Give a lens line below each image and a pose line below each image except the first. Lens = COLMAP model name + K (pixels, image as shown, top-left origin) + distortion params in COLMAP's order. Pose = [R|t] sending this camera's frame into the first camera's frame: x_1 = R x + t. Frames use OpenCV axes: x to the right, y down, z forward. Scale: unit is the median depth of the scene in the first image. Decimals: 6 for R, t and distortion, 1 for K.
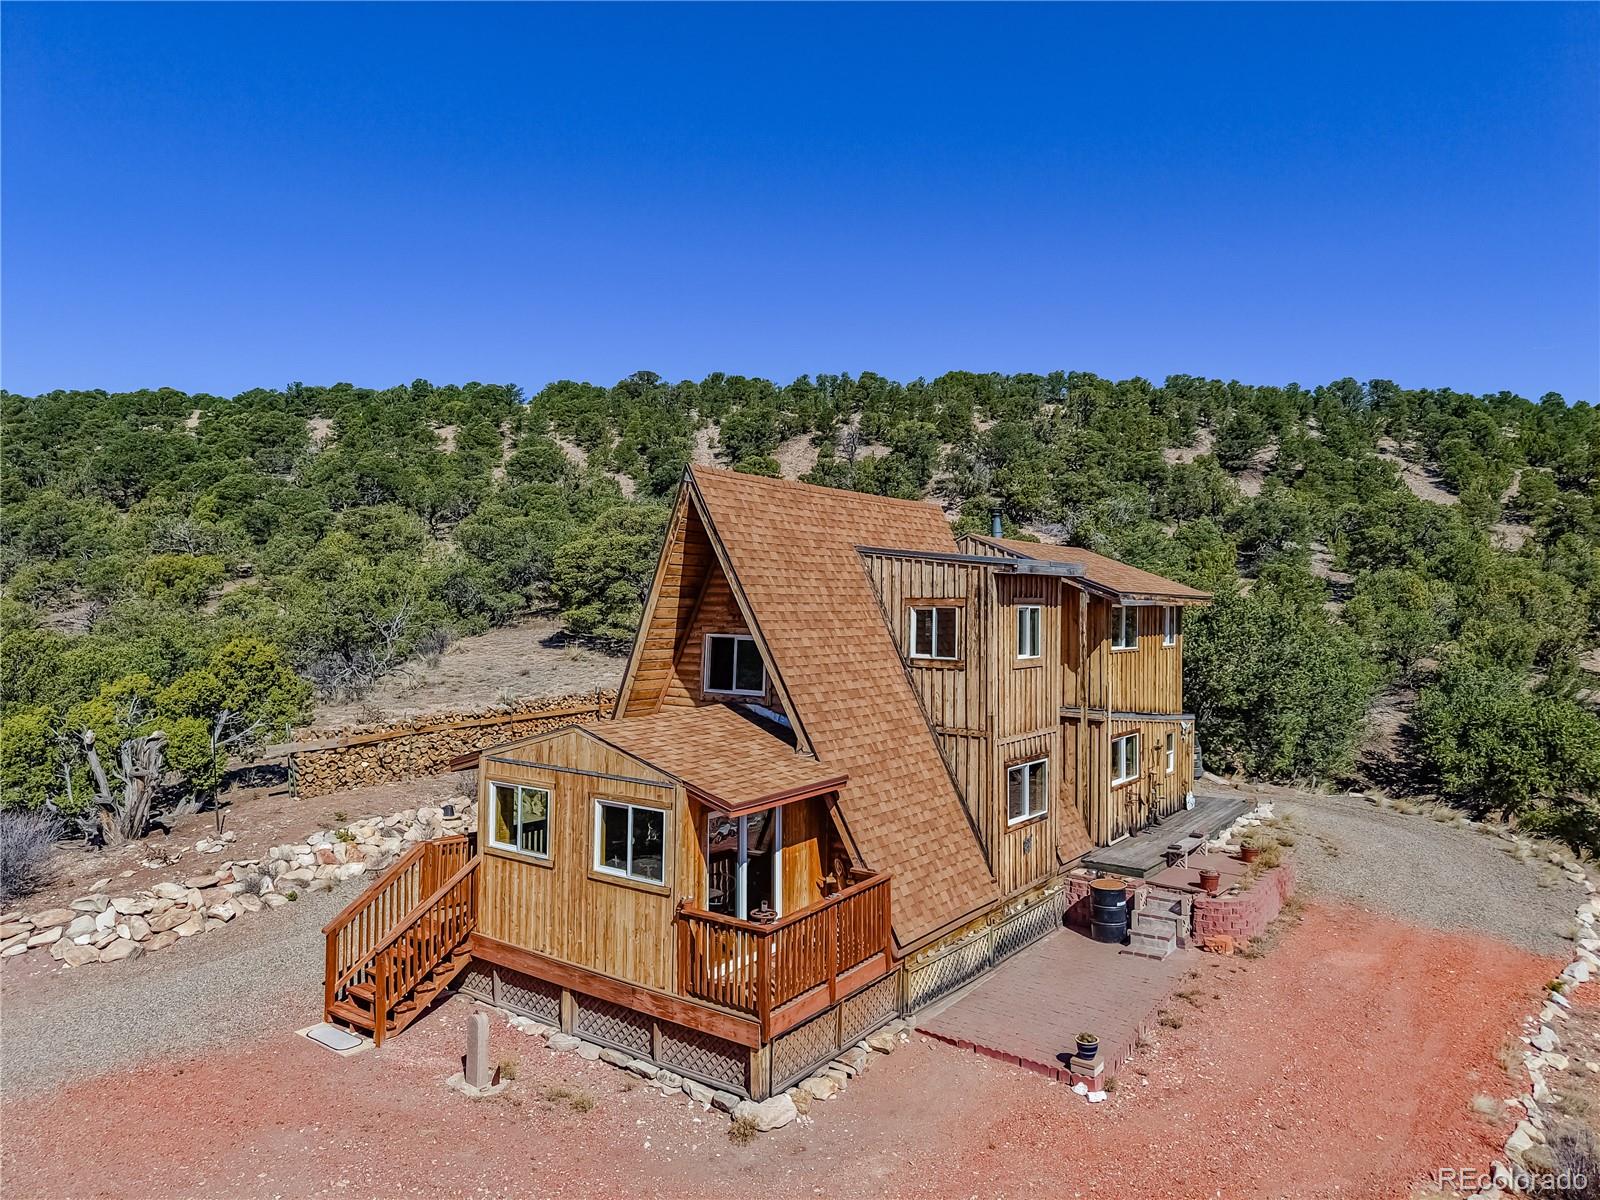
lens RADIAL K [[1062.4, 0, 800.0], [0, 1062.4, 600.0], [0, 0, 1]] dist [0.049361, -0.068859]
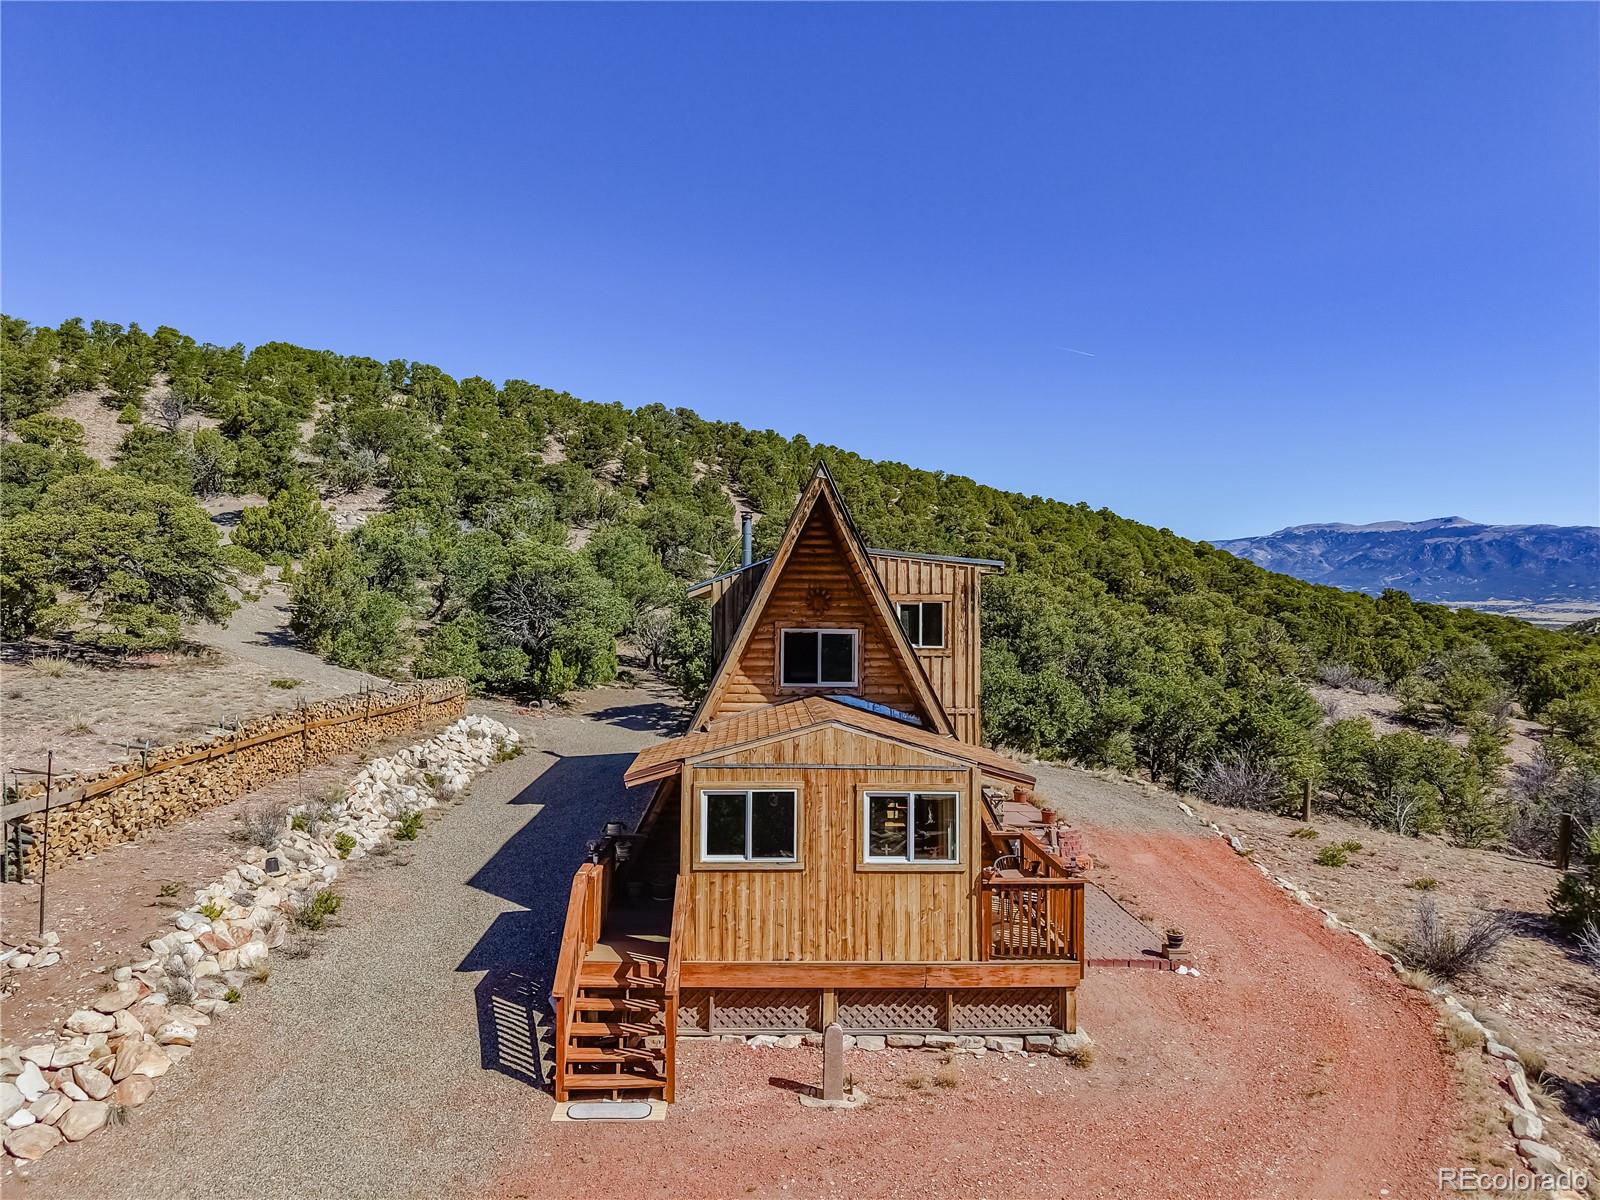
lens RADIAL K [[1064.1, 0, 800.0], [0, 1064.1, 600.0], [0, 0, 1]] dist [0.061092, -0.080336]
pose [[0.780585, 0.001899, 0.625046, -0.702591], [-0.002585, 0.999997, 0.000190, 0.004675], [-0.625044, -0.001764, 0.780588, 0.204989]]
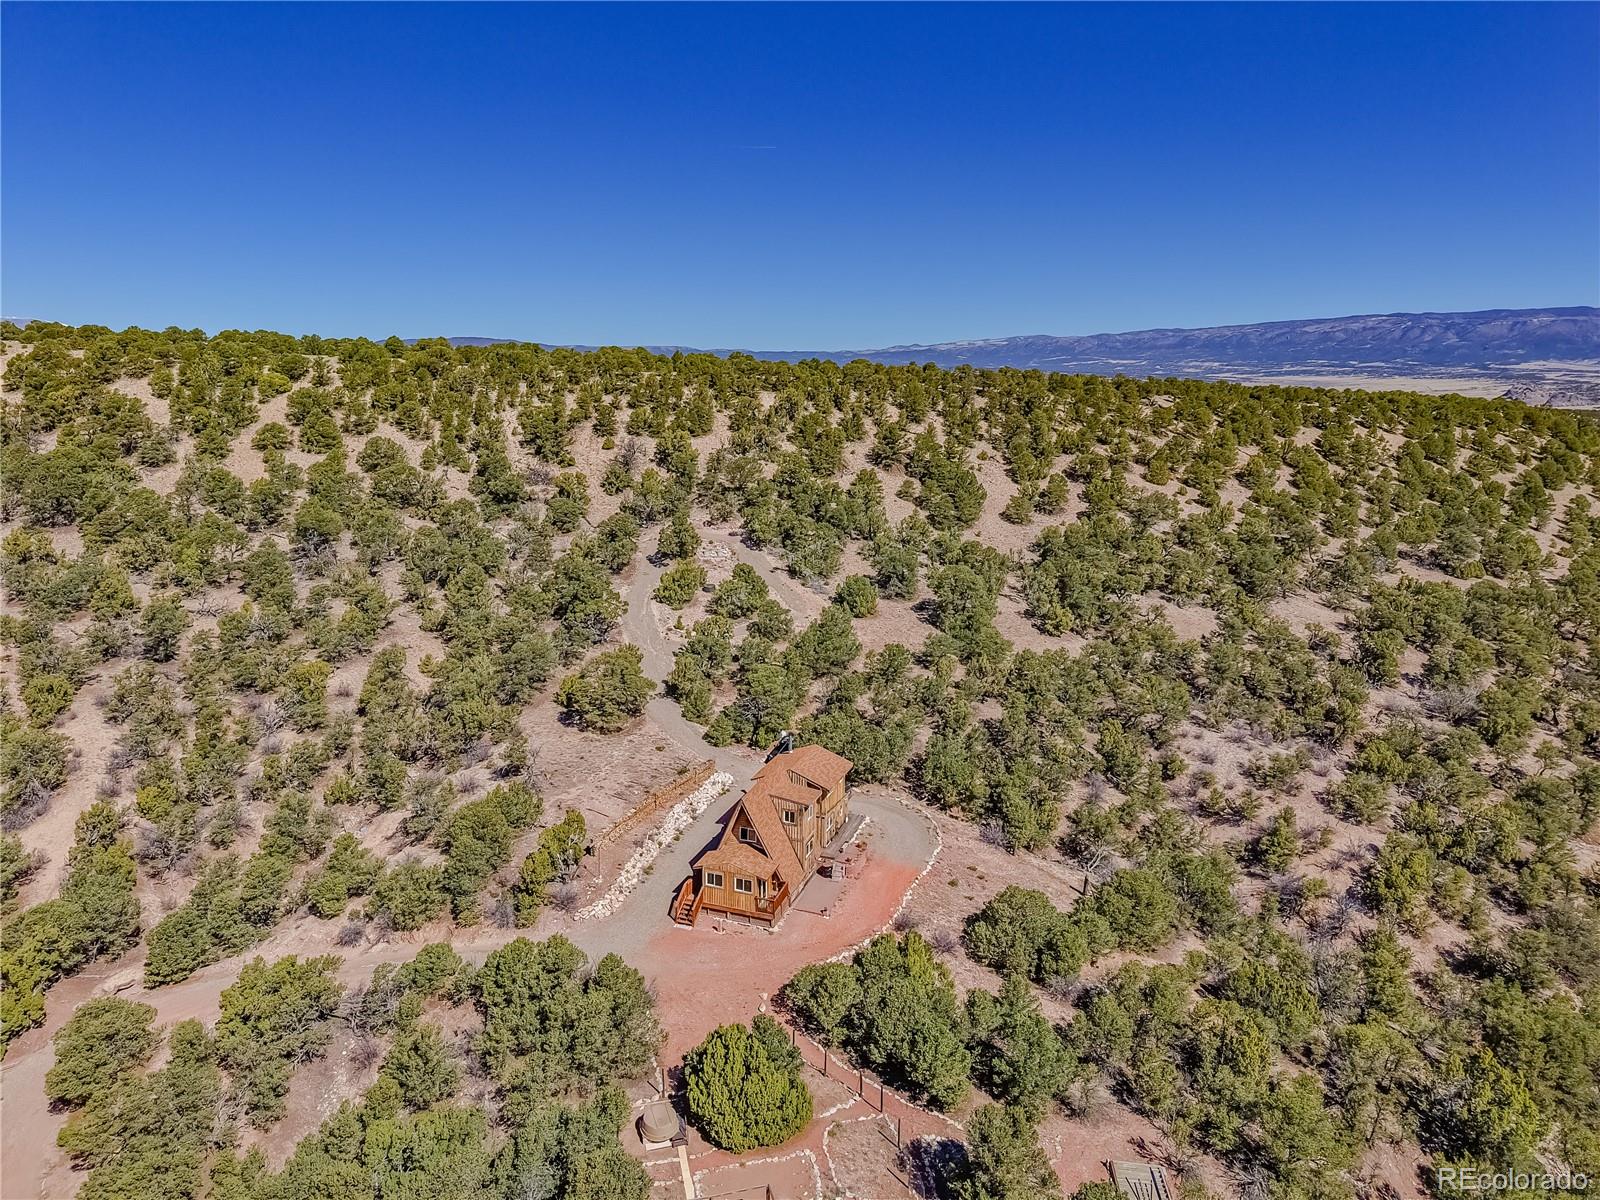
lens RADIAL K [[1064.1, 0, 800.0], [0, 1064.1, 600.0], [0, 0, 1]] dist [0.061092, -0.080336]
pose [[0.959118, -0.058775, 0.276836, -1.002944], [-0.000704, 0.977698, 0.210015, -1.785879], [-0.283005, -0.201624, 0.937686, -2.959752]]
